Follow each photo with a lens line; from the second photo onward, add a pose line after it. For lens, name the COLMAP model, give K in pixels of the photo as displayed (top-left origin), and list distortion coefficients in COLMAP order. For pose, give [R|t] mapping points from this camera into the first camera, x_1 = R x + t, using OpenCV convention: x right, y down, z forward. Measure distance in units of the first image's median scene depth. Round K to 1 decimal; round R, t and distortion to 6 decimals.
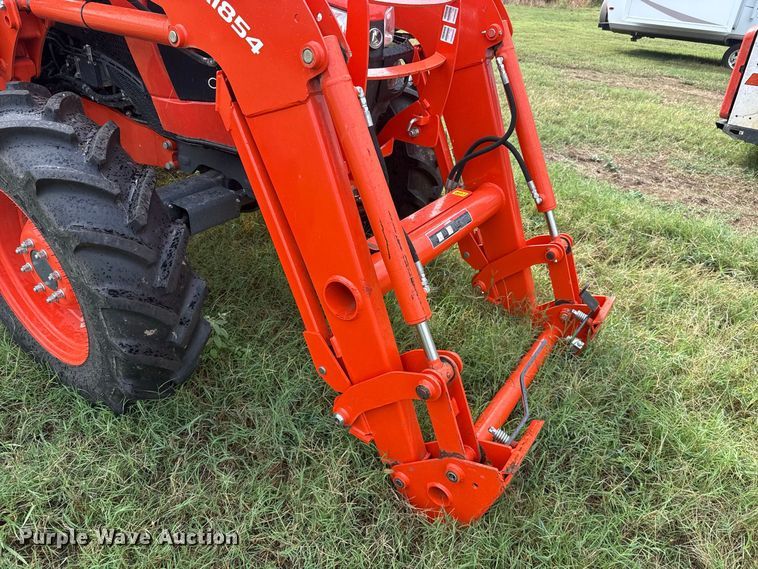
lens RADIAL K [[523.1, 0, 379.0], [0, 523.1, 284.5], [0, 0, 1]] dist [0.068525, -0.086881]
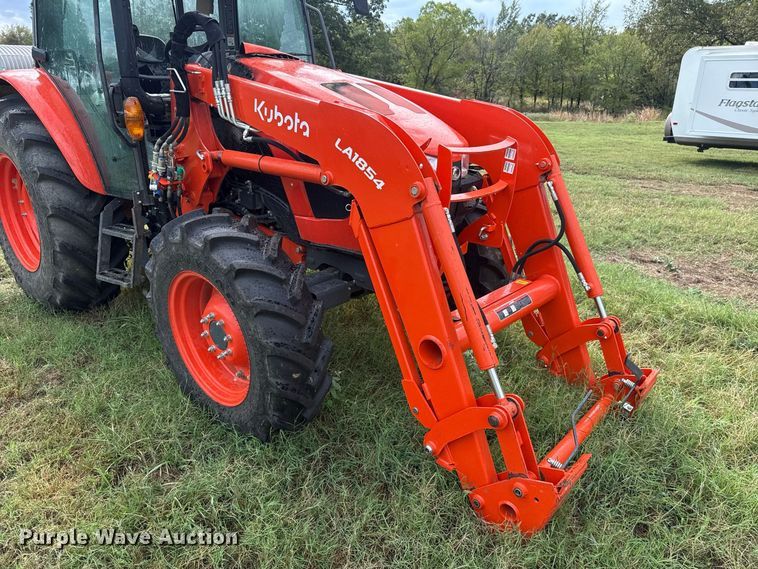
lens RADIAL K [[534.6, 0, 382.9], [0, 534.6, 292.2], [0, 0, 1]] dist [0.073893, -0.096608]
pose [[0.992272, -0.001297, -0.124073, -0.020532], [-0.021754, 0.982639, -0.184249, 0.110803], [0.122158, 0.185524, 0.975017, -0.349436]]
